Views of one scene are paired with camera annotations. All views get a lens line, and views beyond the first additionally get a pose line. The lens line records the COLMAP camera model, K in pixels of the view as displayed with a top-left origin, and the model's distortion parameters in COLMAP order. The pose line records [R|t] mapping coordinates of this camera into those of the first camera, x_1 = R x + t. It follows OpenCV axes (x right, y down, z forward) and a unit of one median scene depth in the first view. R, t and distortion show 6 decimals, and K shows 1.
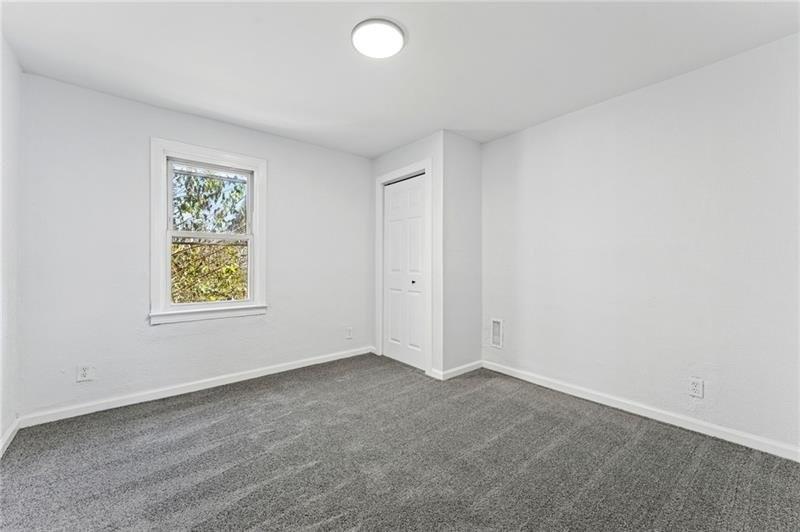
lens RADIAL K [[321.9, 0, 394.9], [0, 321.9, 263.8], [0, 0, 1]] dist [0.009467, -0.000043]
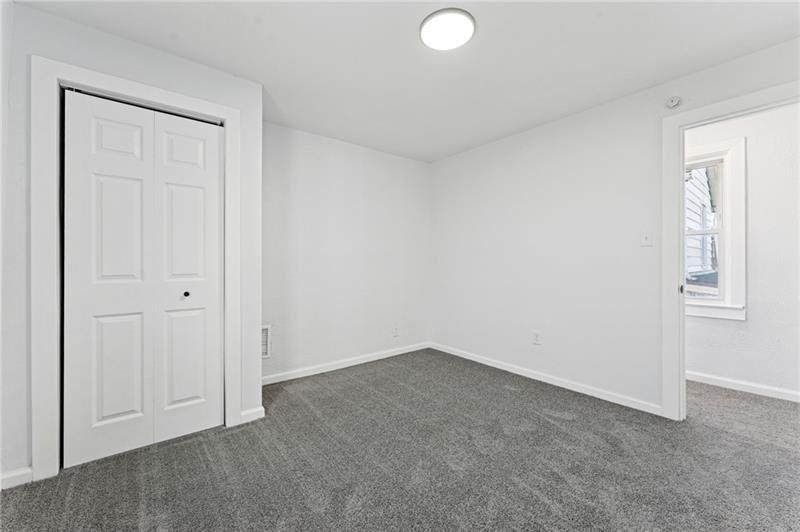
lens RADIAL K [[321.9, 0, 399.9], [0, 321.9, 264.6], [0, 0, 1]] dist [0.009467, -0.000043]
pose [[-0.000542, -0.004344, 0.999990, -0.590321], [0.001395, 0.999990, 0.004345, 0.000869], [-0.999999, 0.001397, -0.000536, 0.659392]]
